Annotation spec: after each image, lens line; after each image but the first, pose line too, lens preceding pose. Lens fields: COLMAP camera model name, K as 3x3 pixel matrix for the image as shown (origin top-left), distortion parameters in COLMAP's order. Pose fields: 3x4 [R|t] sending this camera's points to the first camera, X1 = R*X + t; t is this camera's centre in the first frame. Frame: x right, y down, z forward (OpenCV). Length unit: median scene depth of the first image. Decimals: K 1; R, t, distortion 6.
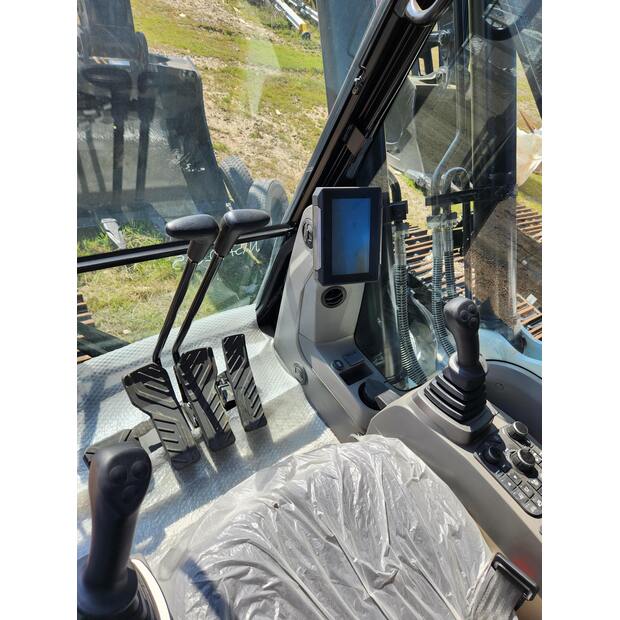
lens RADIAL K [[433.2, 0, 310.0], [0, 433.2, 310.0], [0, 0, 1]] dist [0.106992, -0.108532]
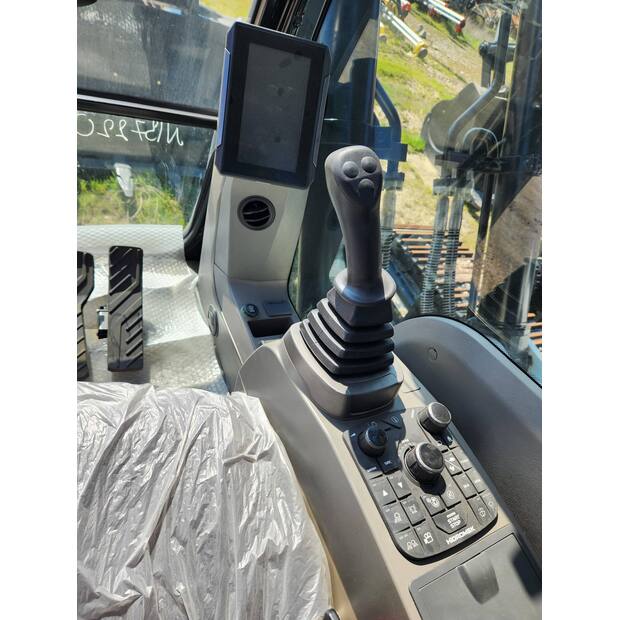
lens RADIAL K [[433.2, 0, 310.0], [0, 433.2, 310.0], [0, 0, 1]] dist [0.106992, -0.108532]
pose [[0.977340, 0.194980, -0.082402, 0.322168], [-0.197374, 0.980084, -0.021899, 0.174837], [0.076491, 0.037667, 0.996359, 0.380003]]
